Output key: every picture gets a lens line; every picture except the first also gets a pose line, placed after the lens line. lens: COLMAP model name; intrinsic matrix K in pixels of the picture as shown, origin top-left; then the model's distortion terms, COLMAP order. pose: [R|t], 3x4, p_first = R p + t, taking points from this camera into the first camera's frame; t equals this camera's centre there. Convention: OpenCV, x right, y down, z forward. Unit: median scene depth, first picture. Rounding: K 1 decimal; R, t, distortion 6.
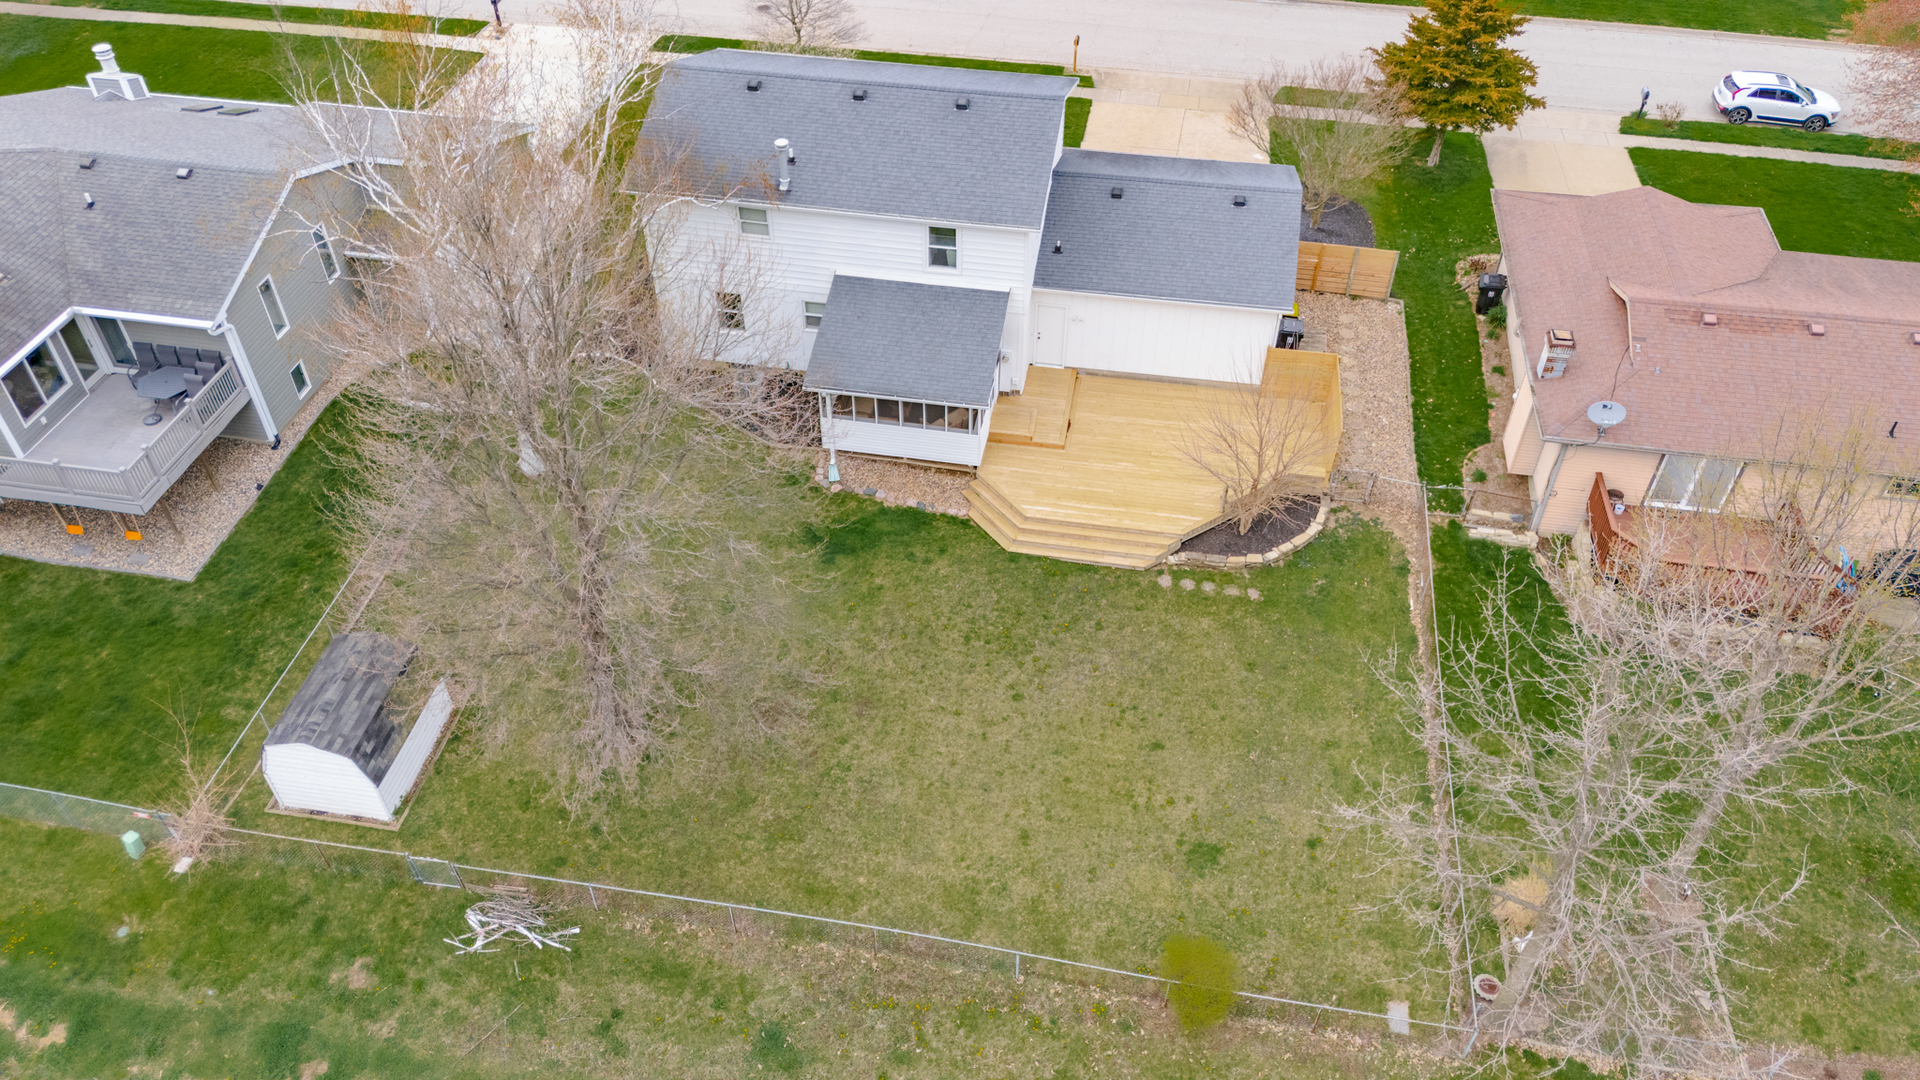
lens RADIAL K [[1413.6, 0, 960.0], [0, 1413.6, 540.0], [0, 0, 1]] dist [0.079064, -0.064582]
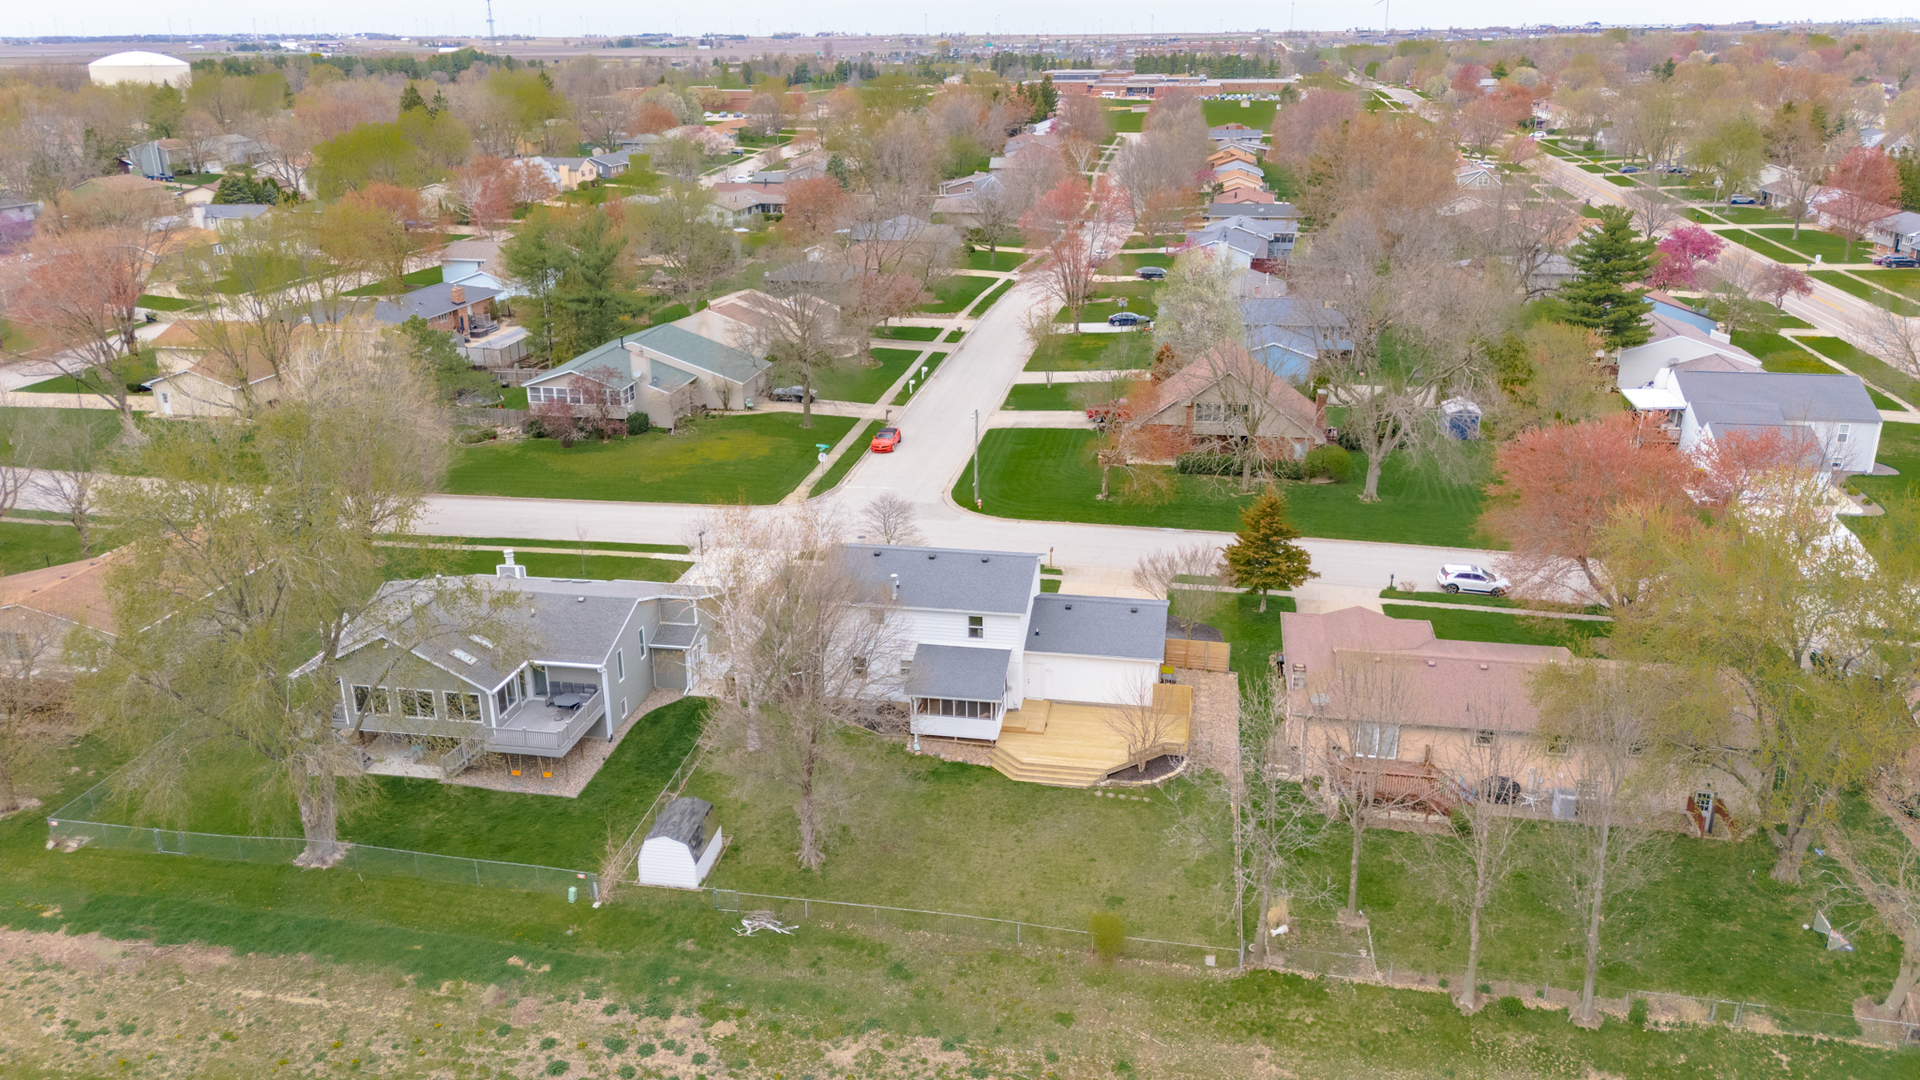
lens RADIAL K [[1414.3, 0, 960.0], [0, 1414.3, 540.0], [0, 0, 1]] dist [0.136923, -0.189009]
pose [[0.999909, -0.008477, -0.010448, -0.013198], [0.003780, 0.922253, -0.386569, 0.443181], [0.012912, 0.386494, 0.922201, -0.843492]]
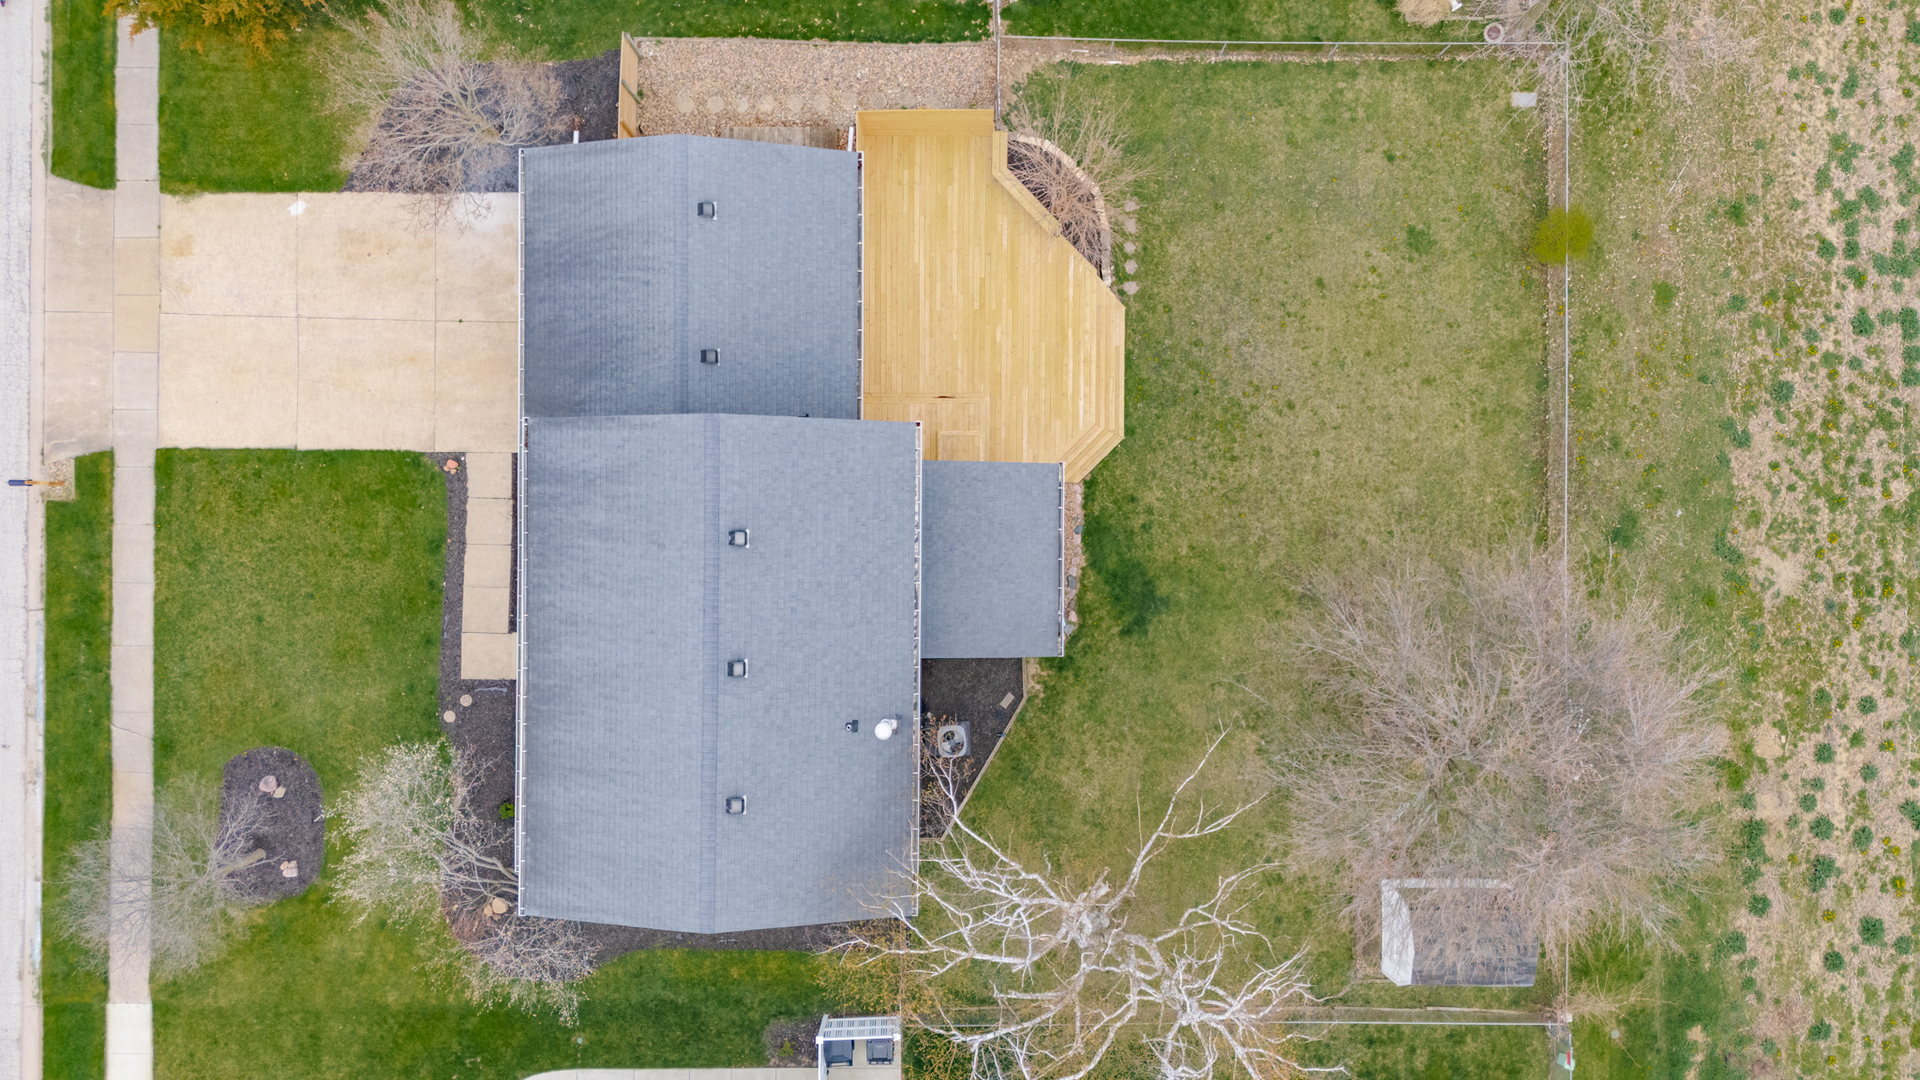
lens RADIAL K [[1377.6, 0, 960.0], [0, 1377.6, 540.0], [0, 0, 1]] dist [0.067317, -0.060352]
pose [[-0.163950, -0.986469, 0.000539, -0.022492], [0.667176, -0.110482, 0.736661, -0.853718], [-0.726634, 0.121135, 0.676262, 0.415993]]
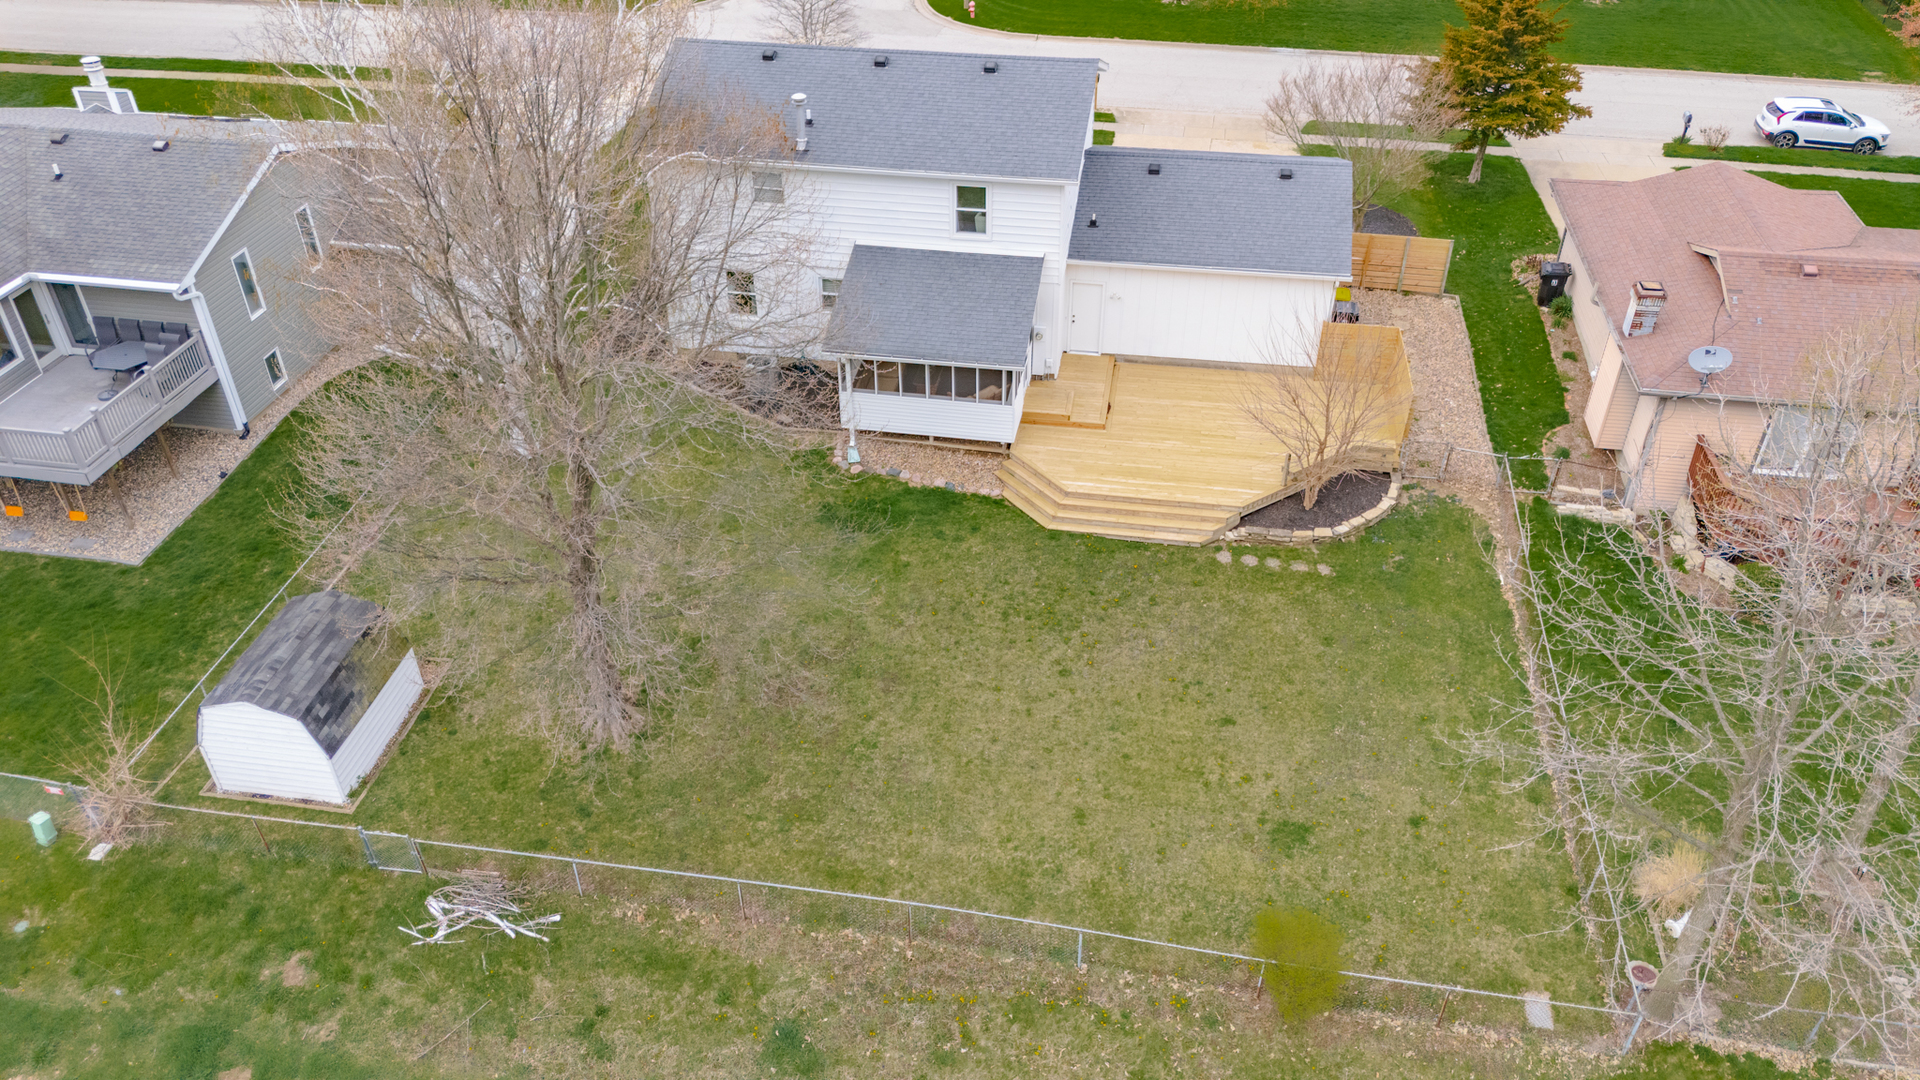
lens RADIAL K [[1413.6, 0, 960.0], [0, 1413.6, 540.0], [0, 0, 1]] dist [0.079064, -0.064582]
pose [[0.999965, -0.008283, -0.000801, -0.021710], [0.008130, 0.992989, -0.117924, 0.123753], [0.001772, 0.117913, 0.993022, 0.107847]]
